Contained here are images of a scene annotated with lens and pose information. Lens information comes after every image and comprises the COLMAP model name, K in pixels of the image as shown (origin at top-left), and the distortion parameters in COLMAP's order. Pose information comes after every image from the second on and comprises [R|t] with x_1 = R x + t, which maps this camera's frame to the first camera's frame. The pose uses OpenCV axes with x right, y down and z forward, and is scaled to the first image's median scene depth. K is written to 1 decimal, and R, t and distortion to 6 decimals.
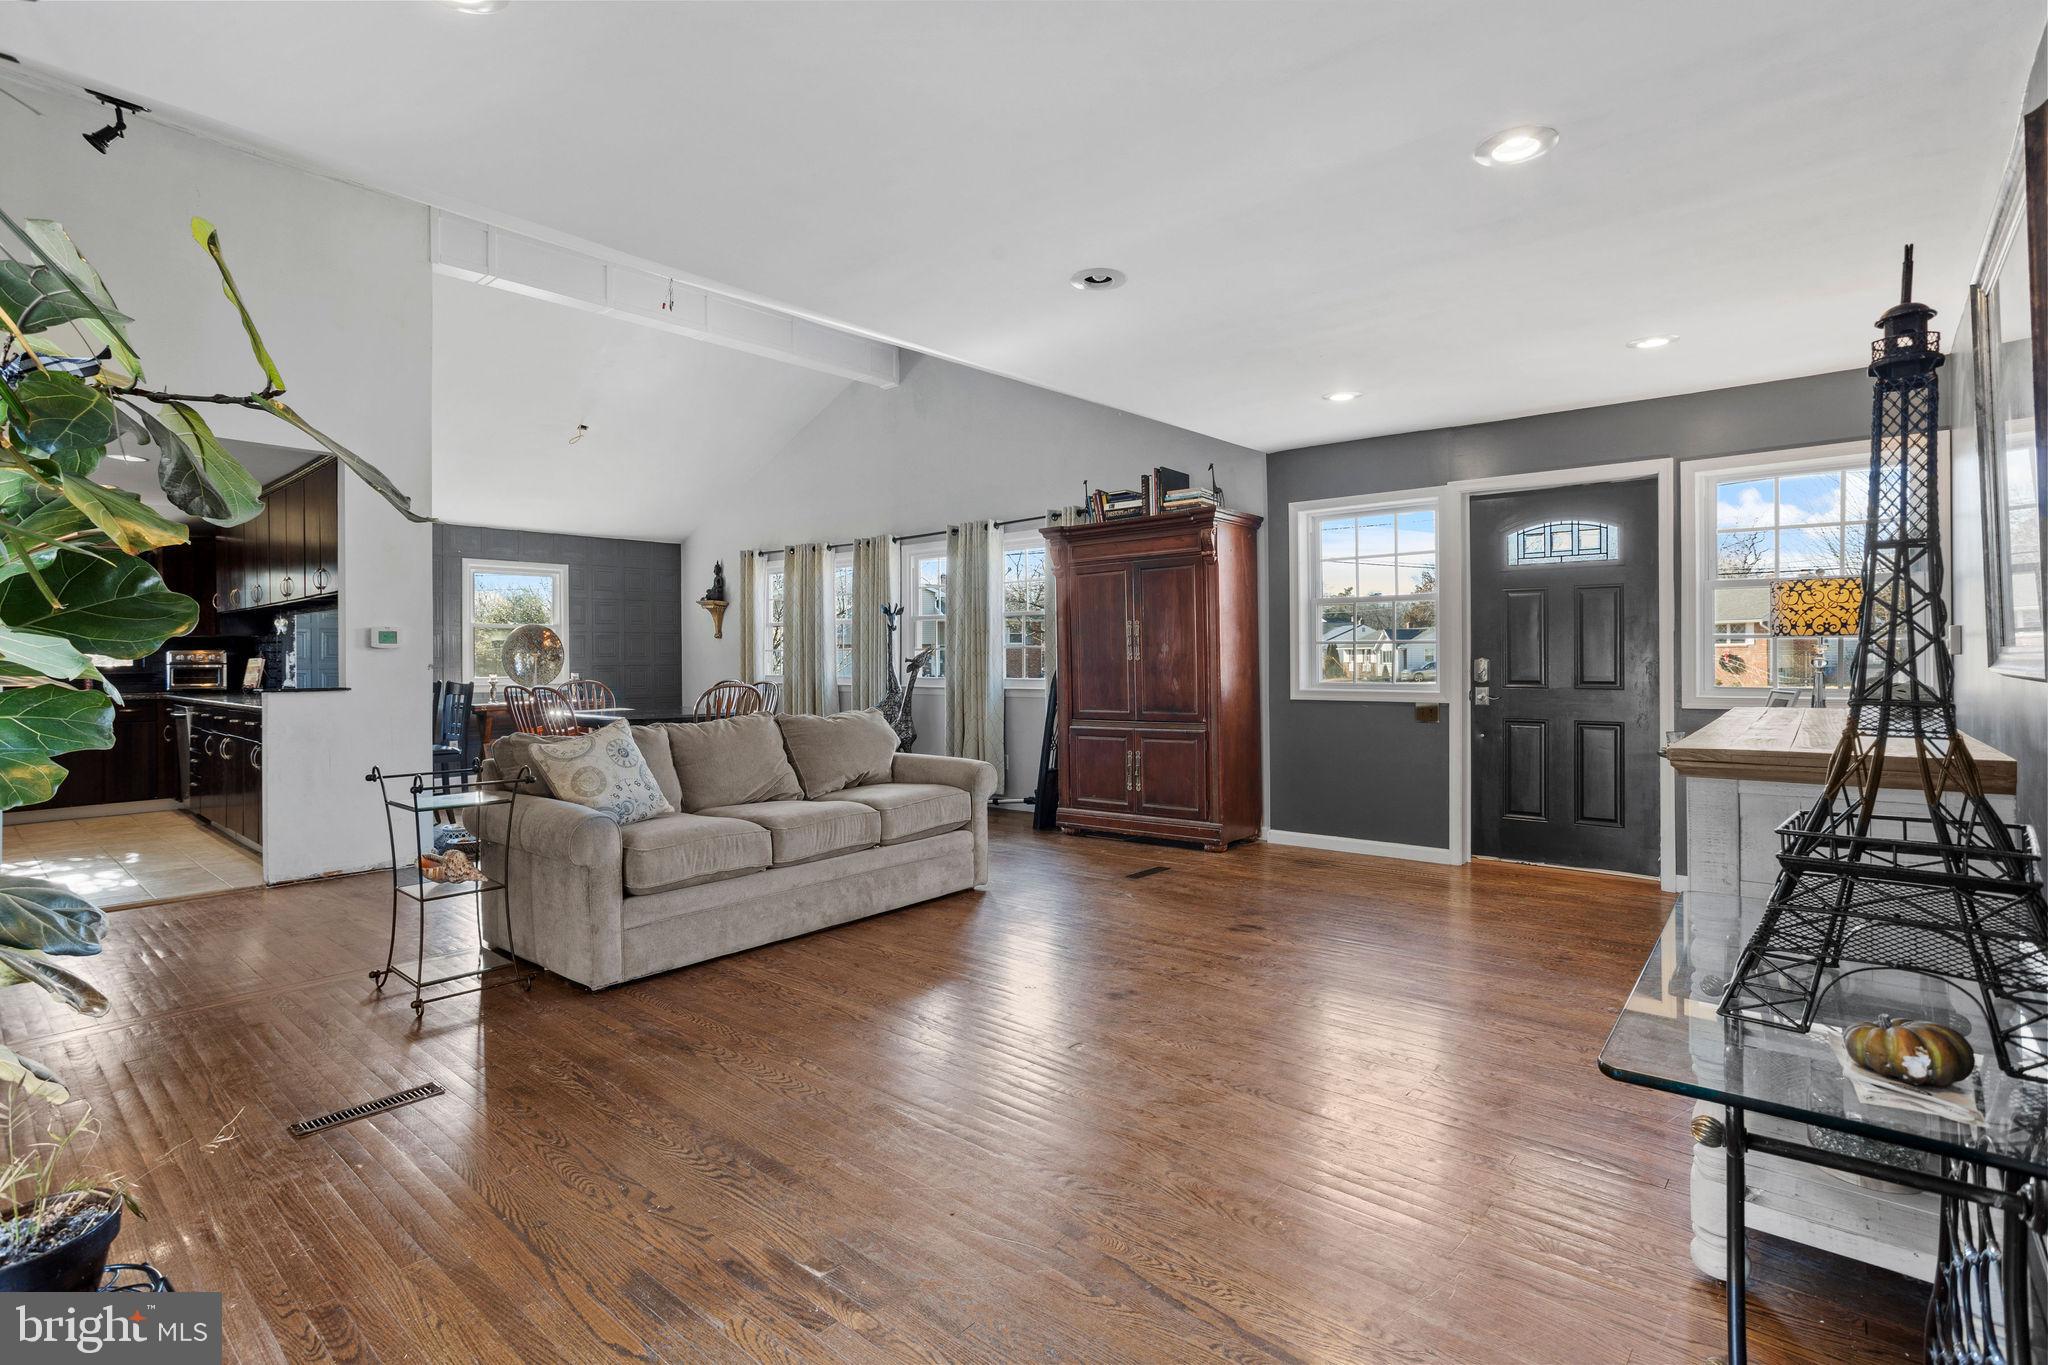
lens RADIAL K [[996.7, 0, 1013.3], [0, 996.7, 653.7], [0, 0, 1]] dist [-0.016295, 0.000676]
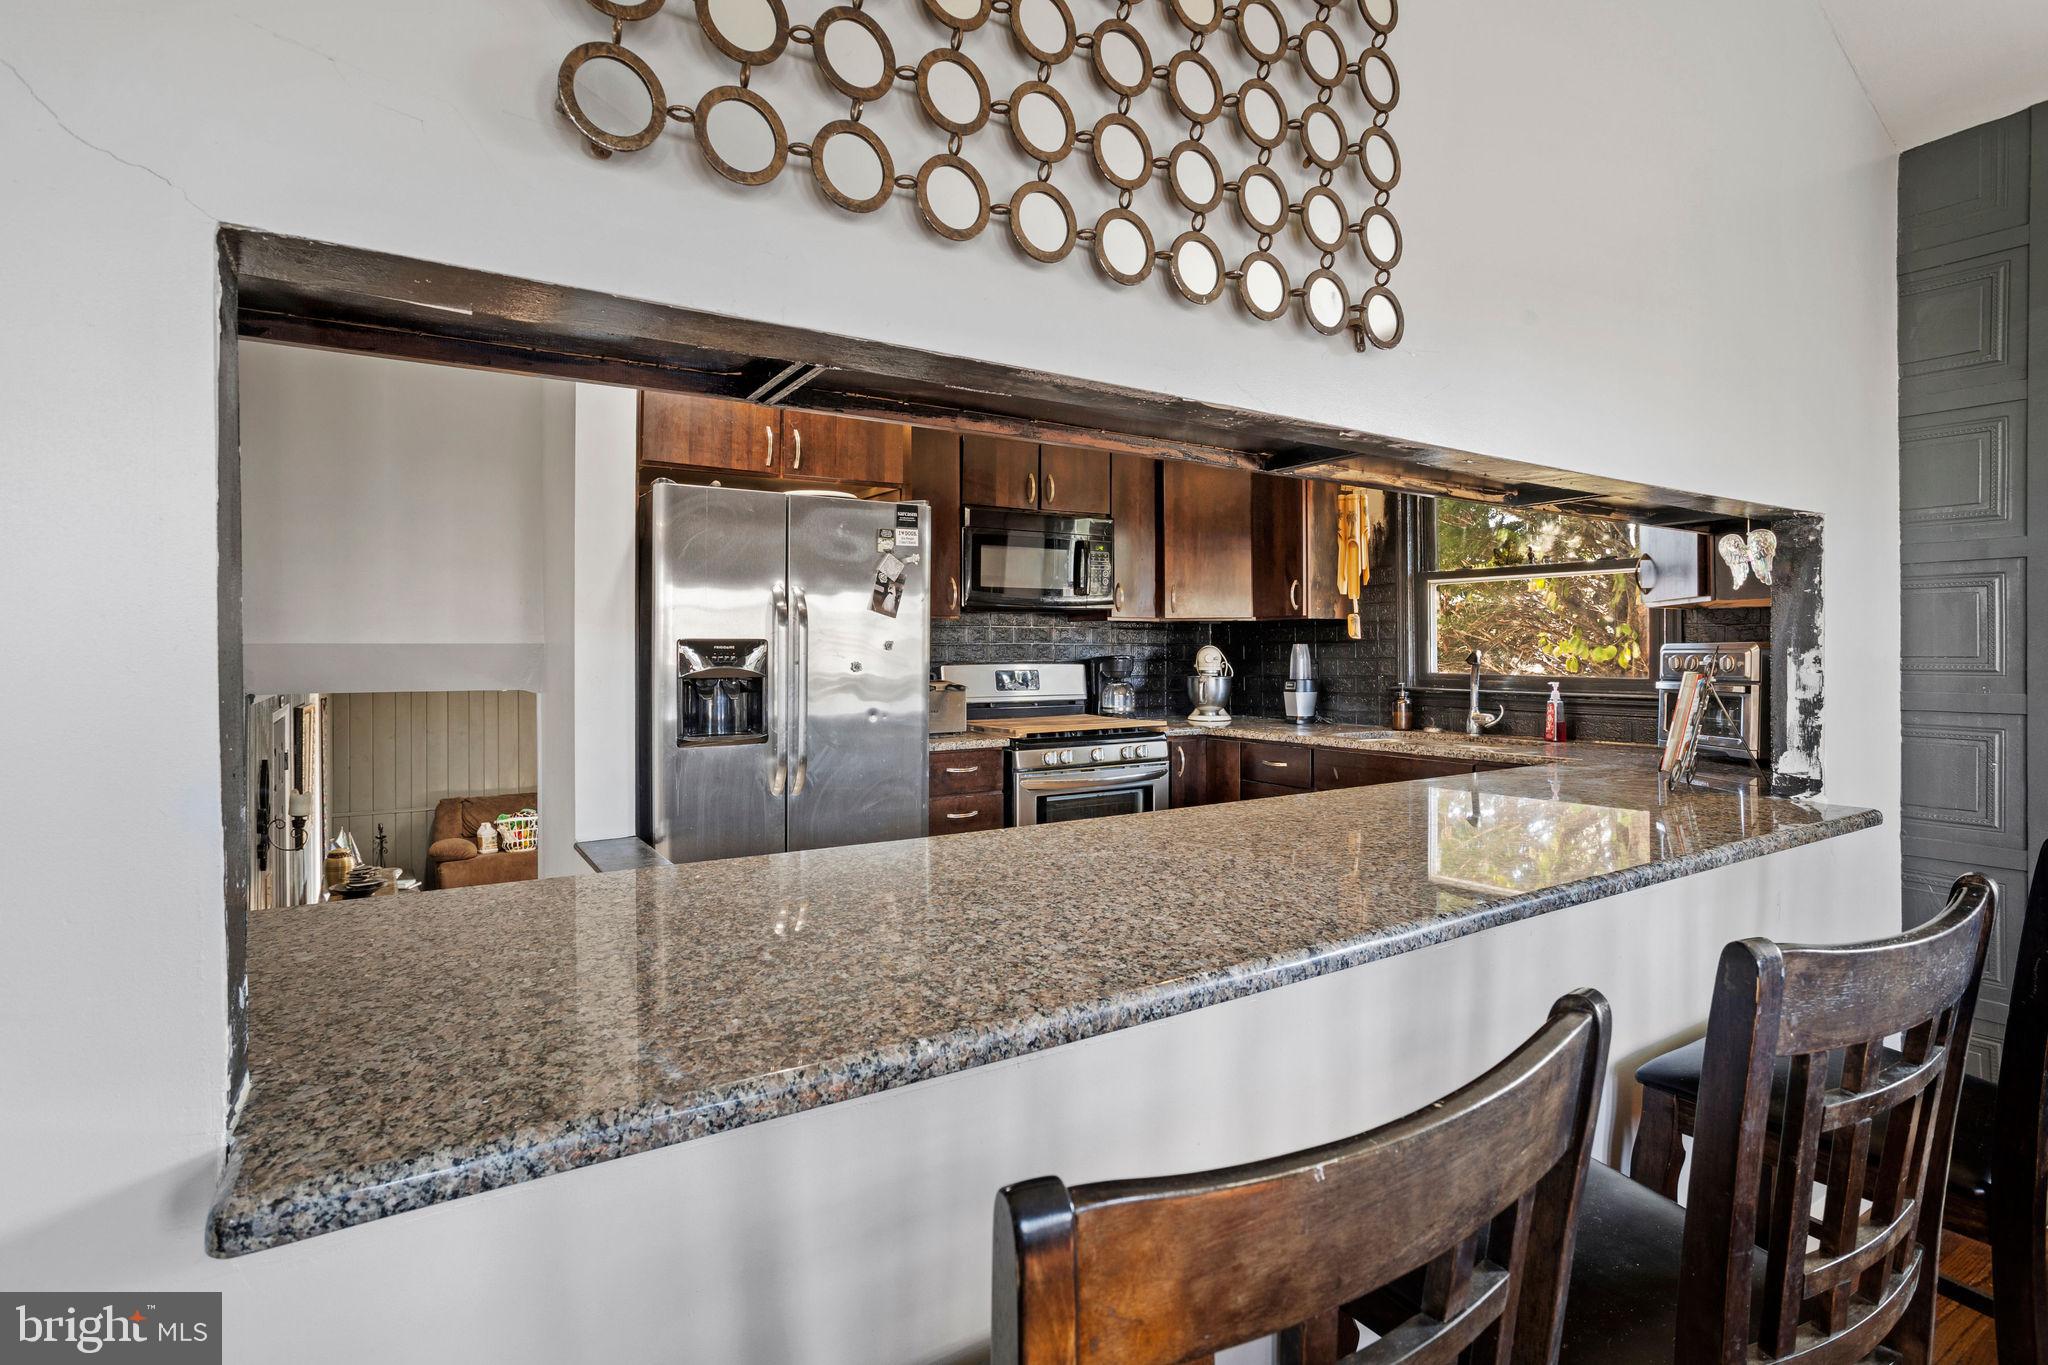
lens RADIAL K [[996.7, 0, 1013.3], [0, 996.7, 653.7], [0, 0, 1]] dist [-0.016295, 0.000676]
pose [[-0.274623, 0.011219, -0.961487, -0.400865], [0.006871, 0.999929, 0.009705, -0.004622], [0.961528, -0.003941, -0.274680, 0.838398]]
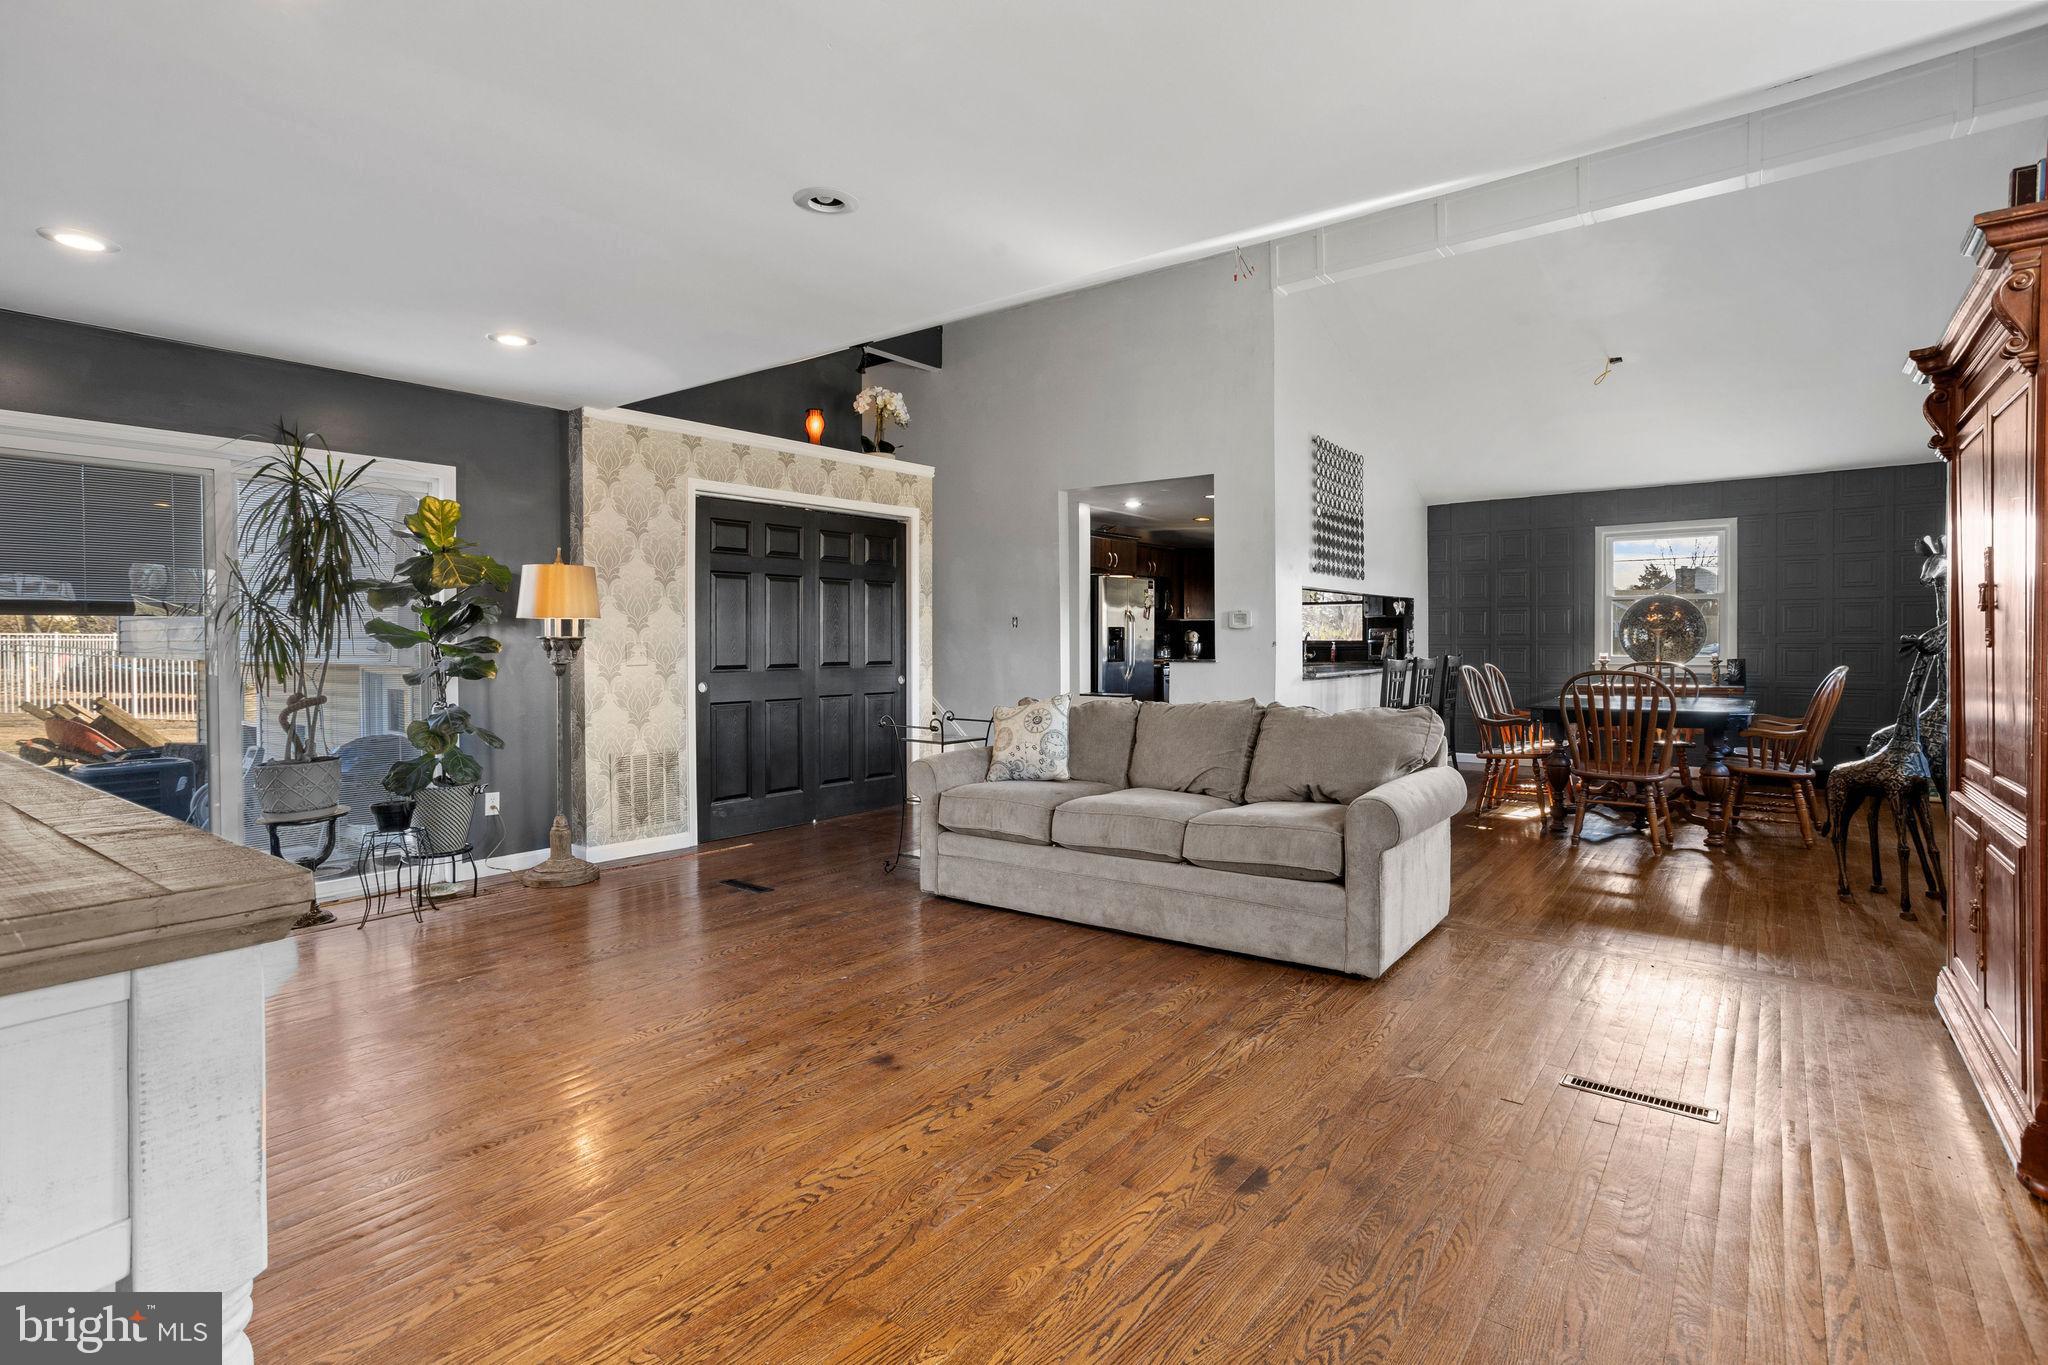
lens RADIAL K [[996.7, 0, 1013.3], [0, 996.7, 653.7], [0, 0, 1]] dist [-0.016295, 0.000676]
pose [[0.054332, 0.019842, -0.998326, 0.391473], [0.009654, 0.999745, 0.020396, -0.001631], [0.998476, -0.010746, 0.054127, 0.457498]]
